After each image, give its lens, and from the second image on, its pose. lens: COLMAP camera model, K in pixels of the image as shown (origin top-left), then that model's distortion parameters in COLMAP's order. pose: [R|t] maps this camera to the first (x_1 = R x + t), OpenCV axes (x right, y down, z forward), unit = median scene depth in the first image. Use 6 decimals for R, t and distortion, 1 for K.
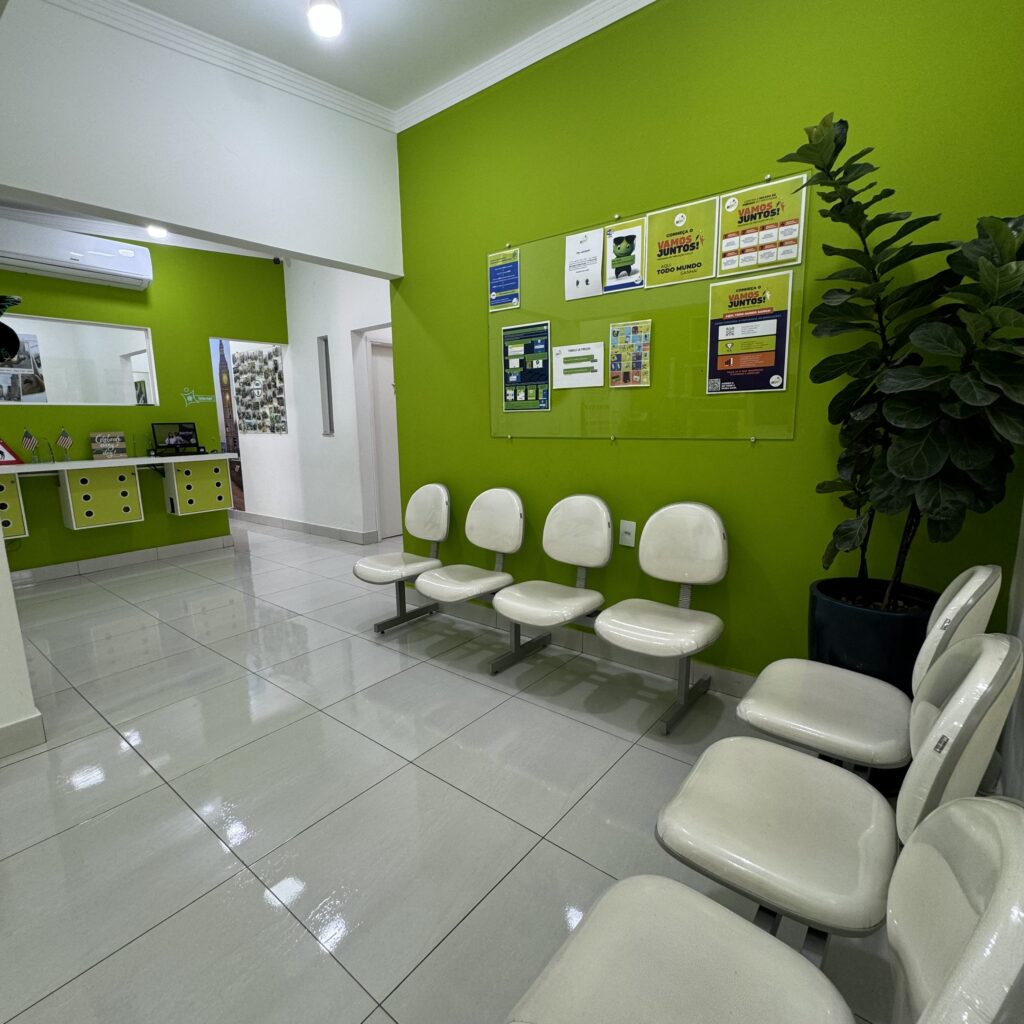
lens RADIAL K [[547.0, 0, 512.8], [0, 547.0, 513.3], [0, 0, 1]] dist [-0.003855, 0.000165]
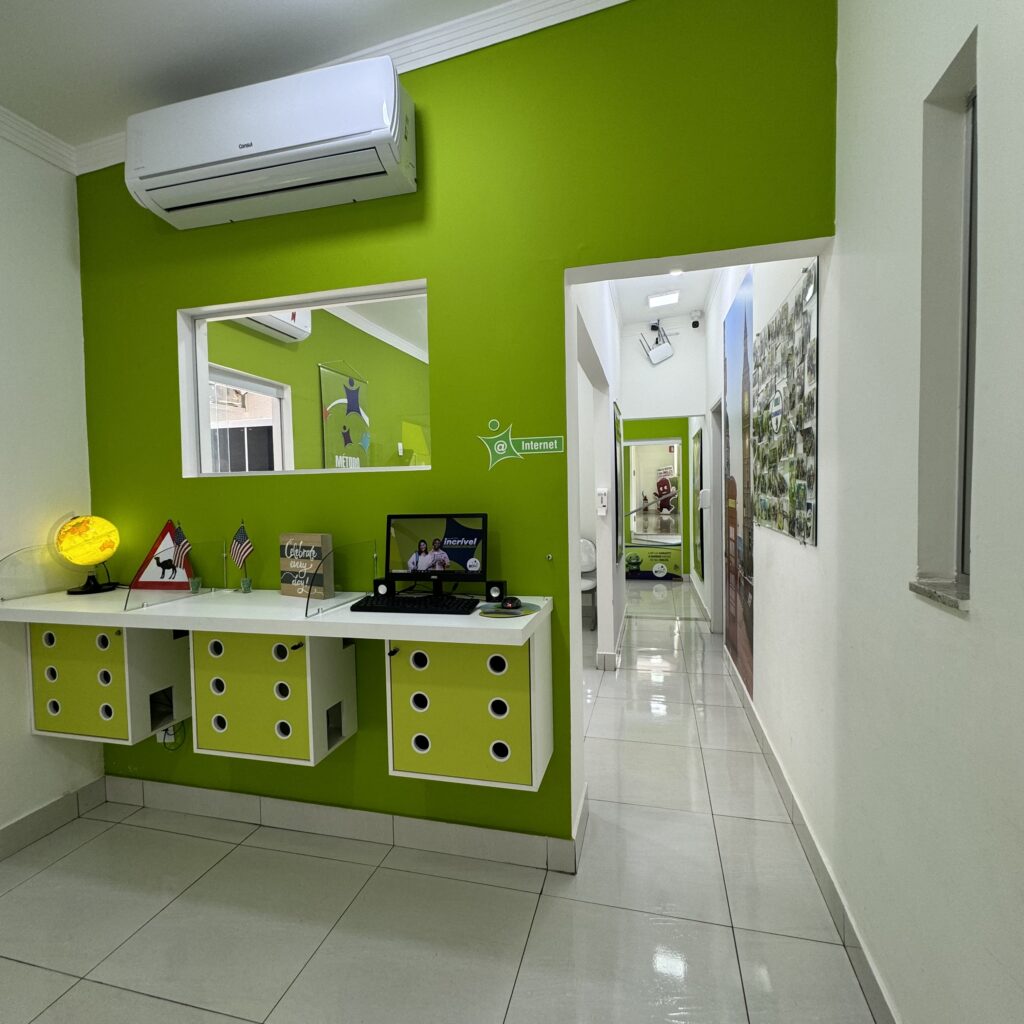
lens RADIAL K [[547.0, 0, 512.2], [0, 547.0, 512.9], [0, 0, 1]] dist [-0.003855, 0.000165]
pose [[0.411938, 0.047608, -0.909967, -0.256692], [-0.139427, 0.990168, -0.011314, -0.167332], [0.900482, 0.131535, 0.414525, 0.880987]]
